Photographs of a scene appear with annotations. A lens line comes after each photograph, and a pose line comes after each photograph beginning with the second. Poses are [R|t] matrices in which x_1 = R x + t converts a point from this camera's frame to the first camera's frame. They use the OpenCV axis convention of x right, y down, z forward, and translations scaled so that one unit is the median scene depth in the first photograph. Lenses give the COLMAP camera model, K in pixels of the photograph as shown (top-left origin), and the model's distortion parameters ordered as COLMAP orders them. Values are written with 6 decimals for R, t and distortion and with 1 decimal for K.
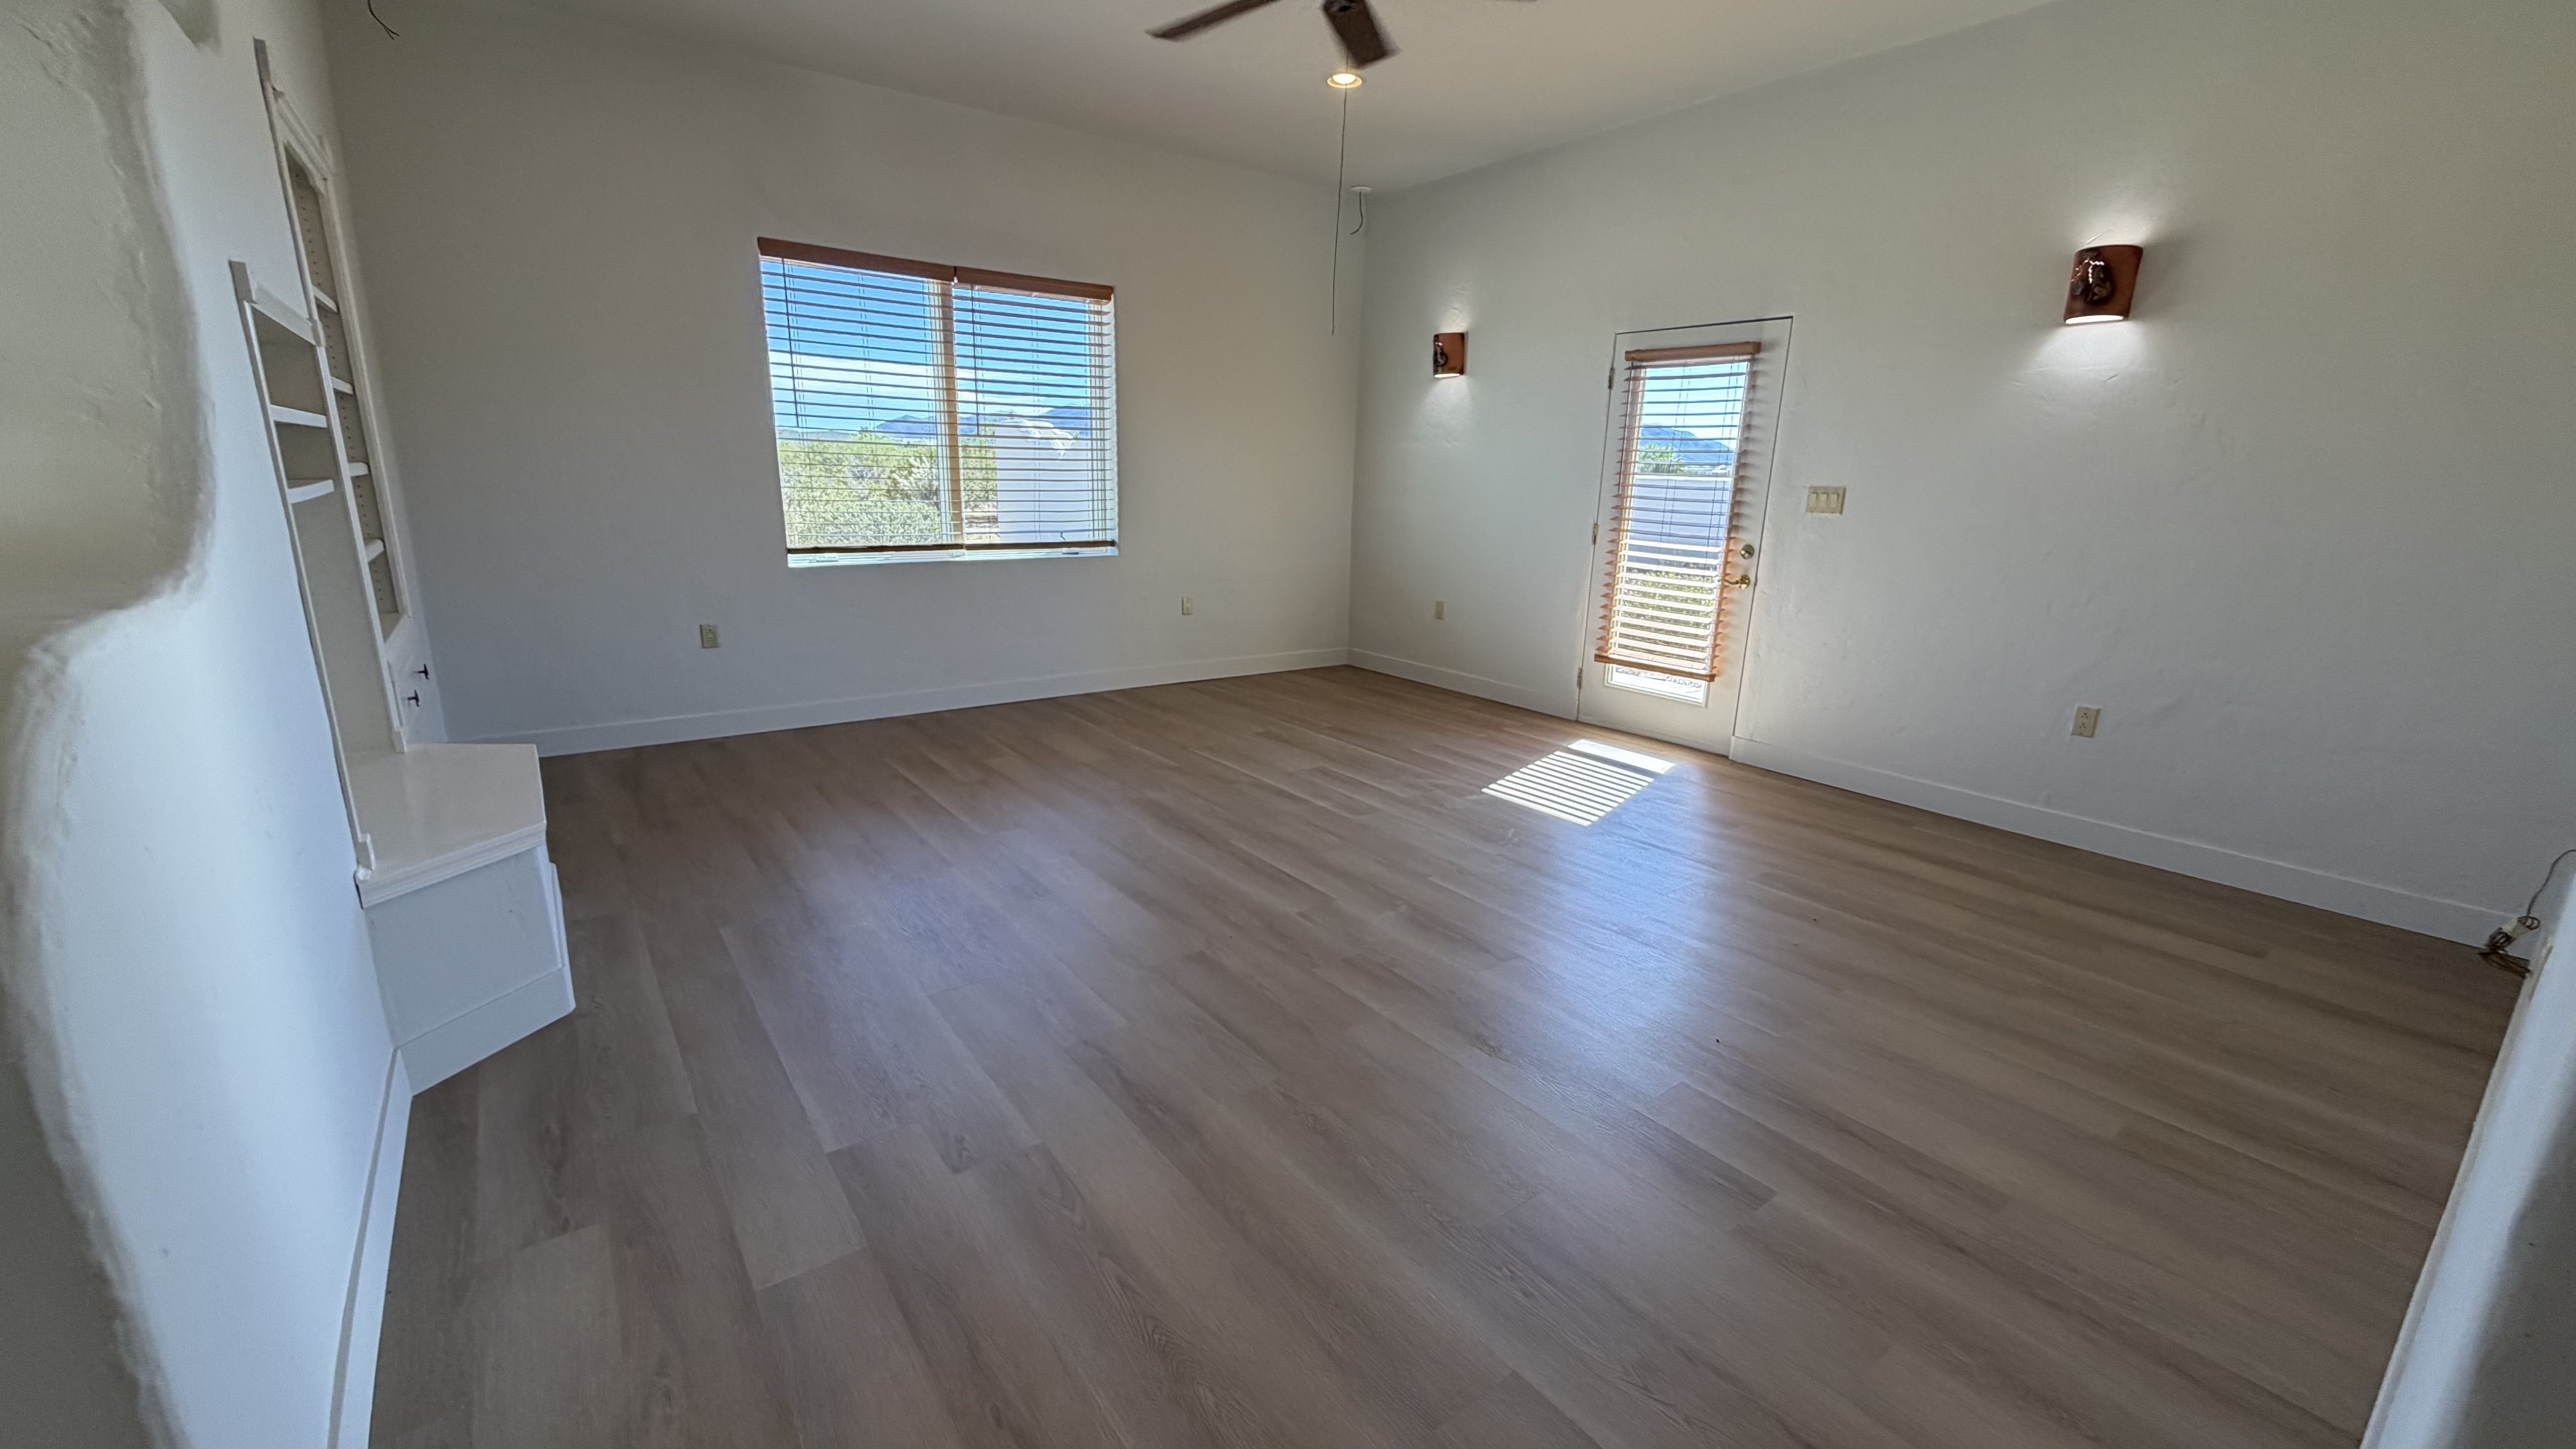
lens RADIAL K [[1028.6, 0, 1278.8], [0, 1028.6, 730.8], [0, 0, 1]] dist [-0.001514, 0.000364]
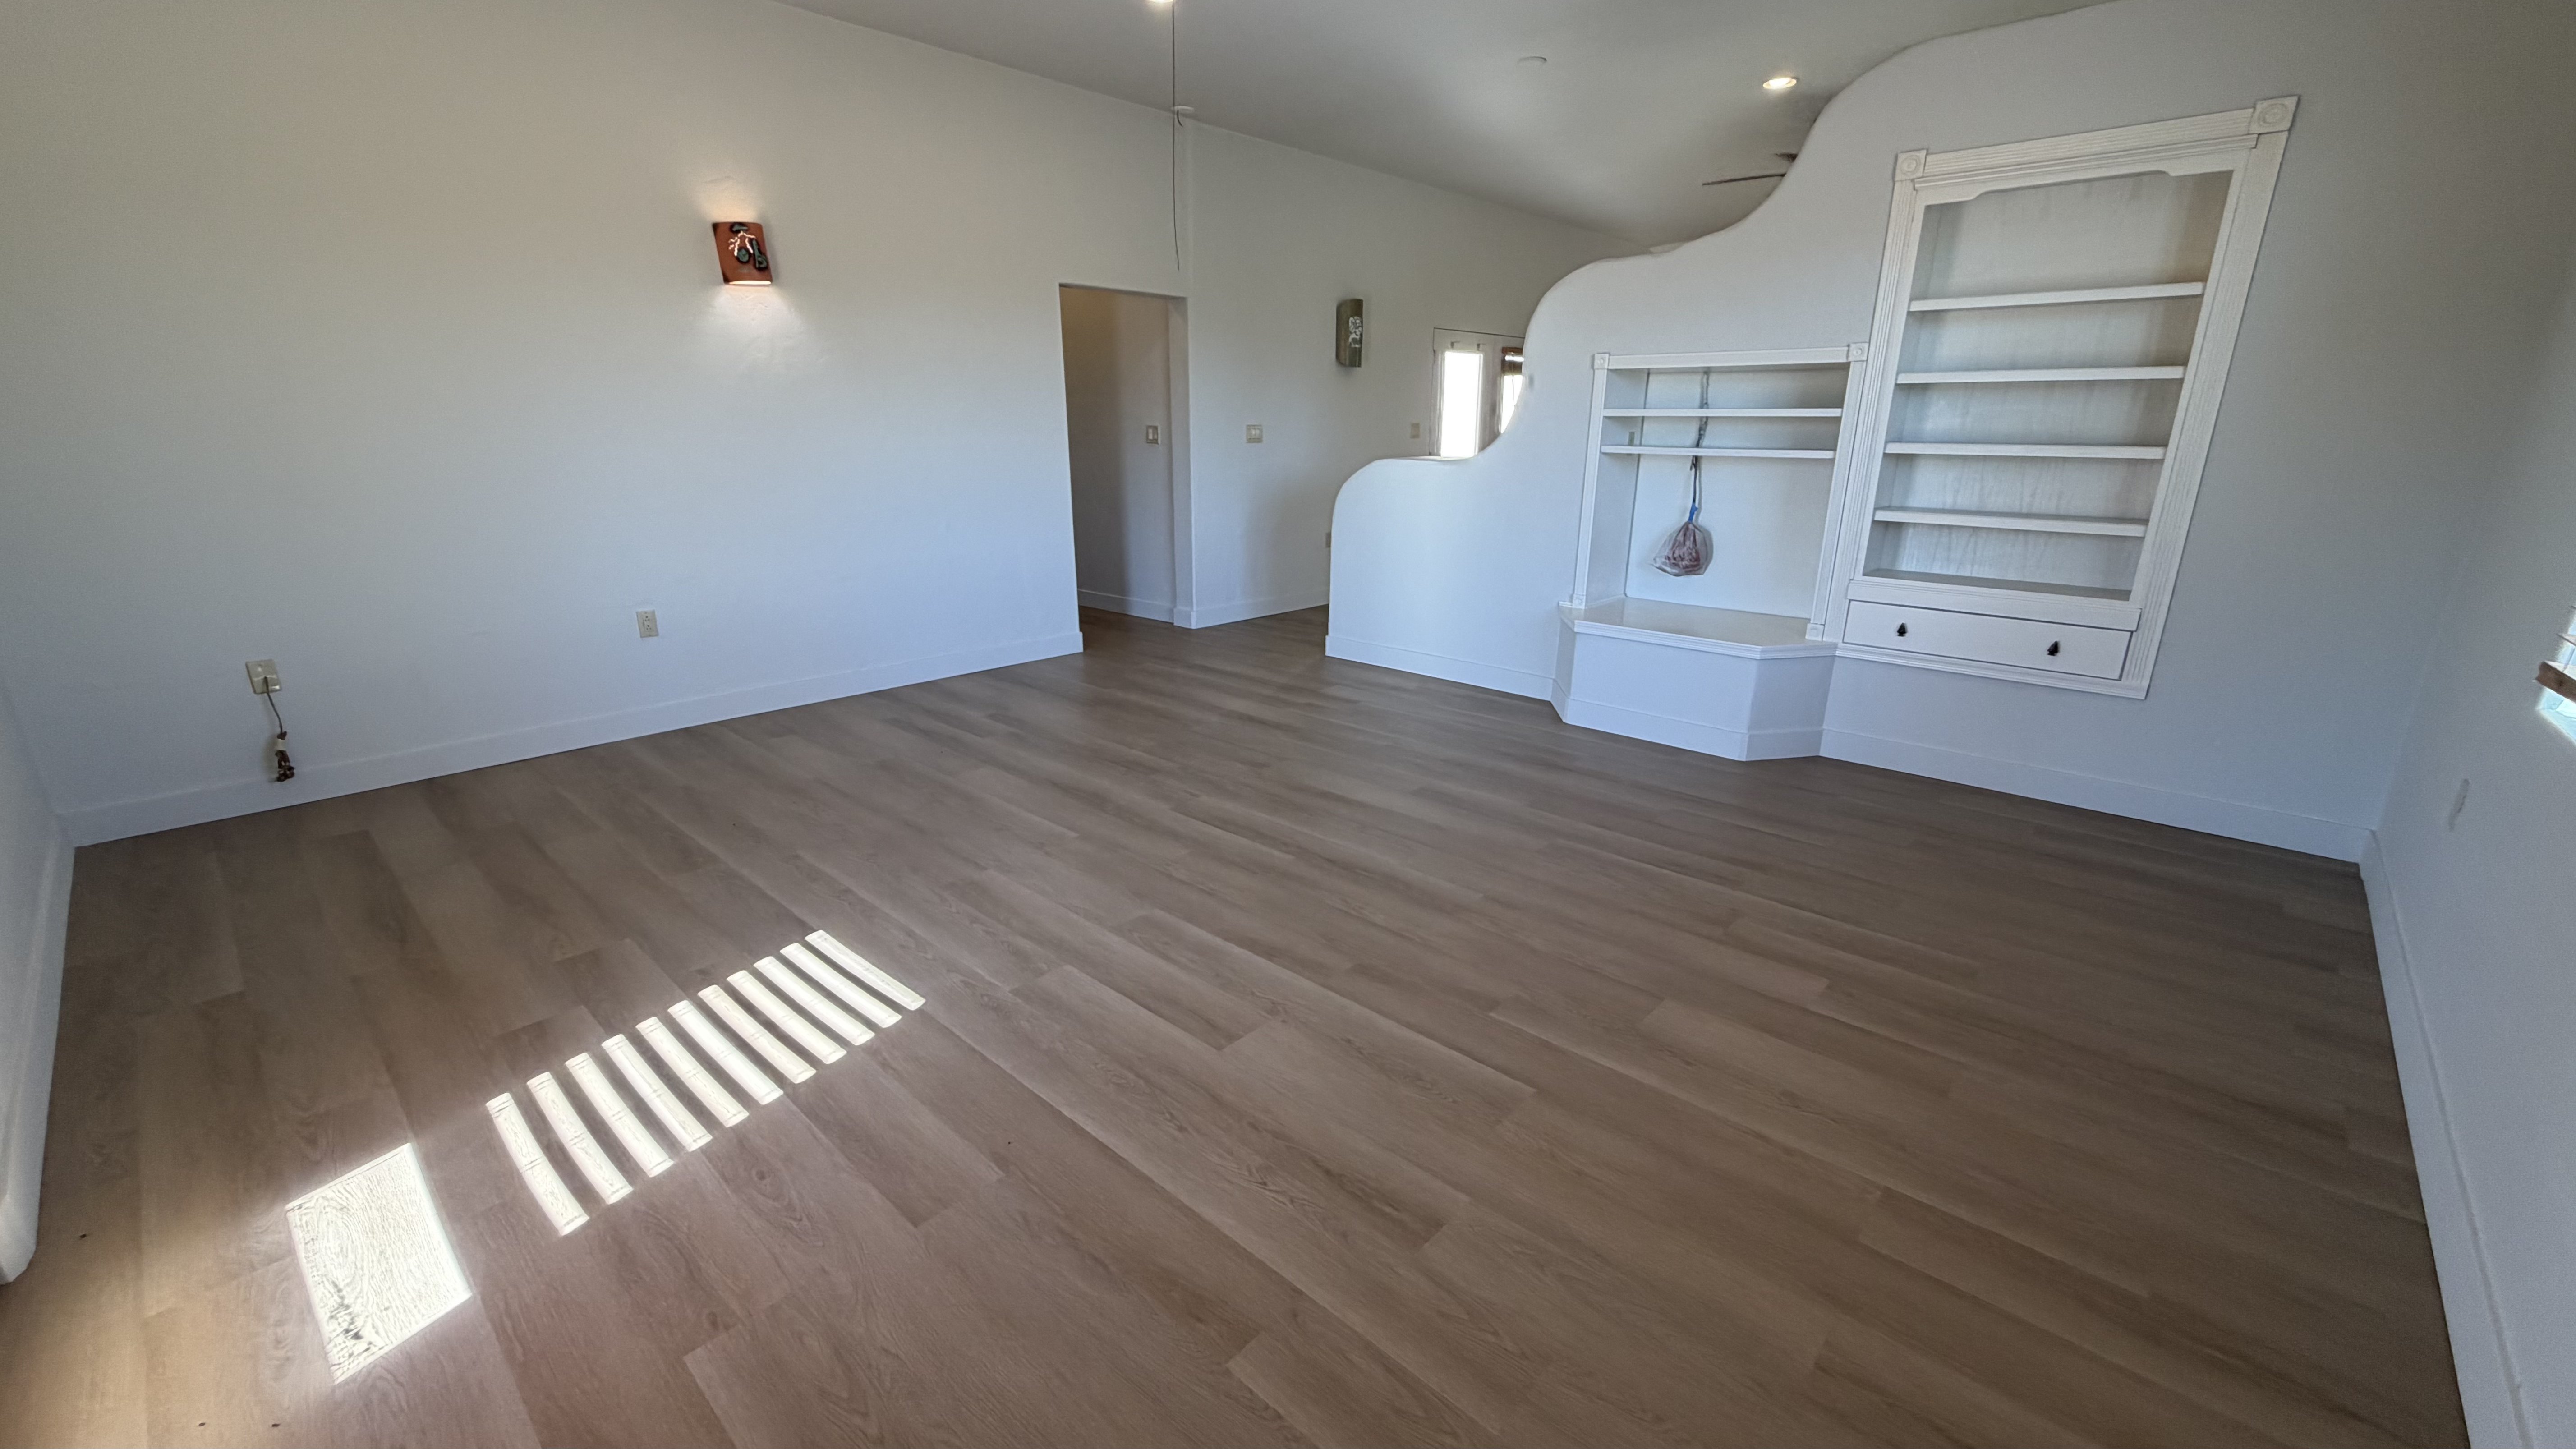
lens RADIAL K [[1028.6, 0, 1278.8], [0, 1028.6, 730.8], [0, 0, 1]] dist [-0.001514, 0.000364]
pose [[-0.982760, 0.026381, -0.182996, 0.110855], [-0.071360, 0.858950, 0.507062, -0.384383], [0.170561, 0.511379, -0.842259, 1.505188]]
